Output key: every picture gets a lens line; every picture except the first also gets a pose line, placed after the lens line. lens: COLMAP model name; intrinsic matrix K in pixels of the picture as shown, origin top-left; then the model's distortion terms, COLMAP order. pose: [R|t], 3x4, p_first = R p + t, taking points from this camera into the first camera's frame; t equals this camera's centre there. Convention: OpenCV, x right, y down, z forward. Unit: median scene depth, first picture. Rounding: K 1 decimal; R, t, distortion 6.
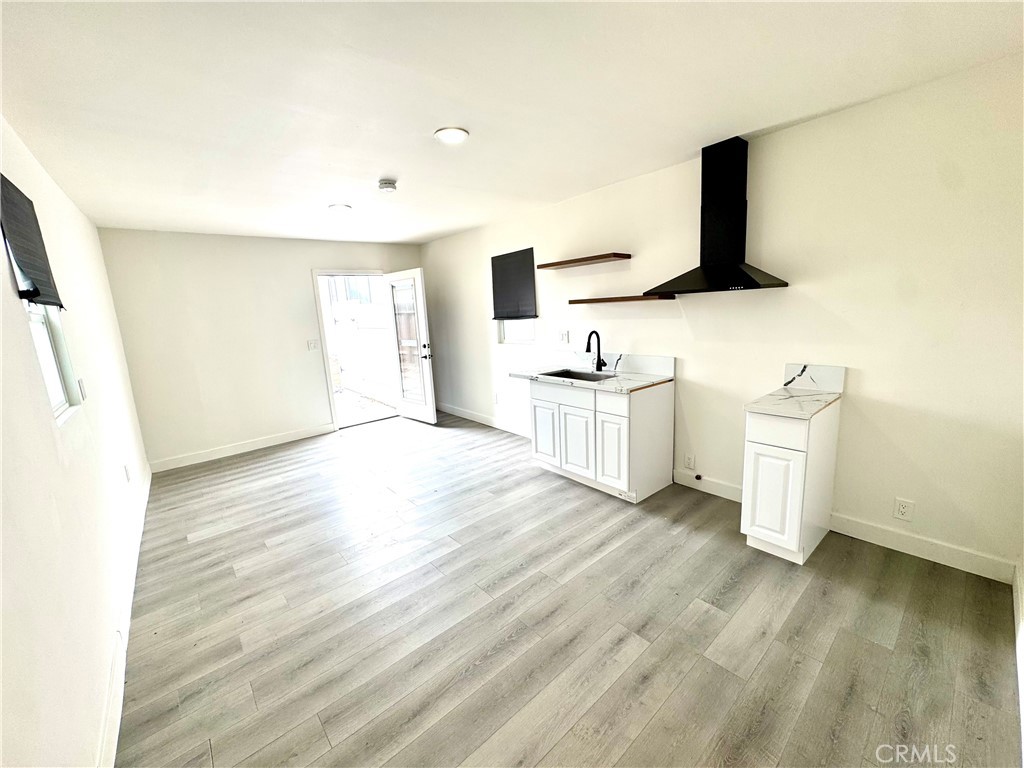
lens RADIAL K [[407.0, 0, 511.9], [0, 407.0, 385.1], [0, 0, 1]] dist [-0.004354, -0.000045]
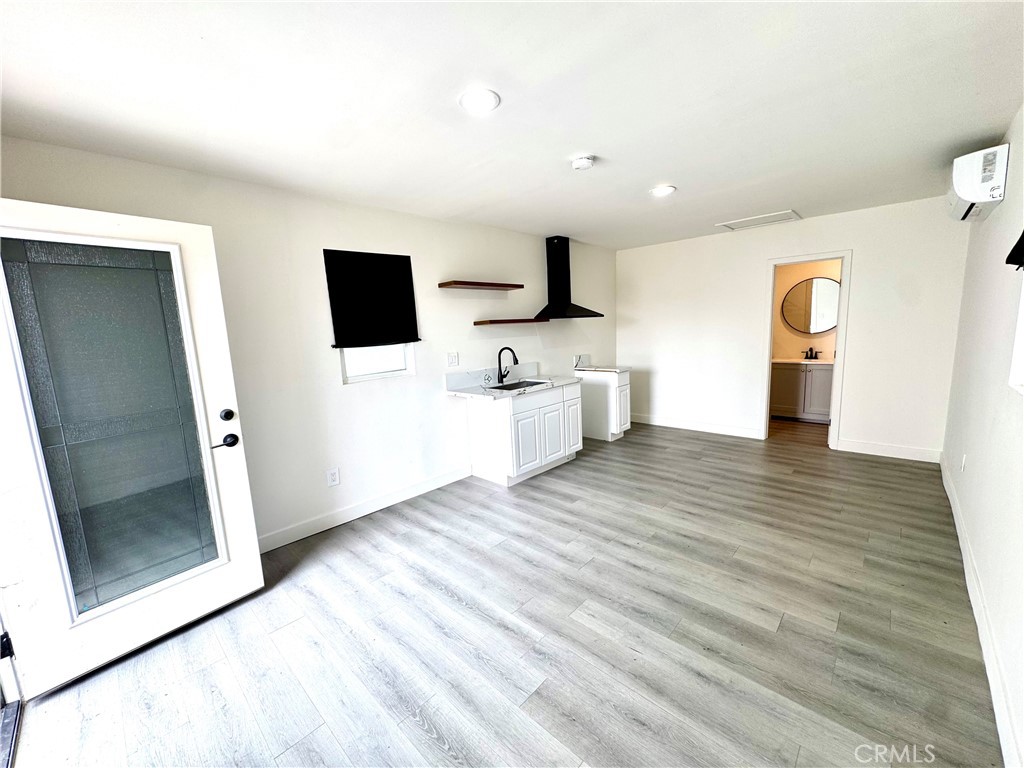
lens RADIAL K [[407.0, 0, 515.2], [0, 407.0, 379.9], [0, 0, 1]] dist [-0.004354, -0.000045]
pose [[-0.098283, -0.075332, 0.992303, -1.179893], [0.237097, 0.966645, 0.096868, -0.184248], [-0.966502, 0.244792, -0.077143, 1.339817]]
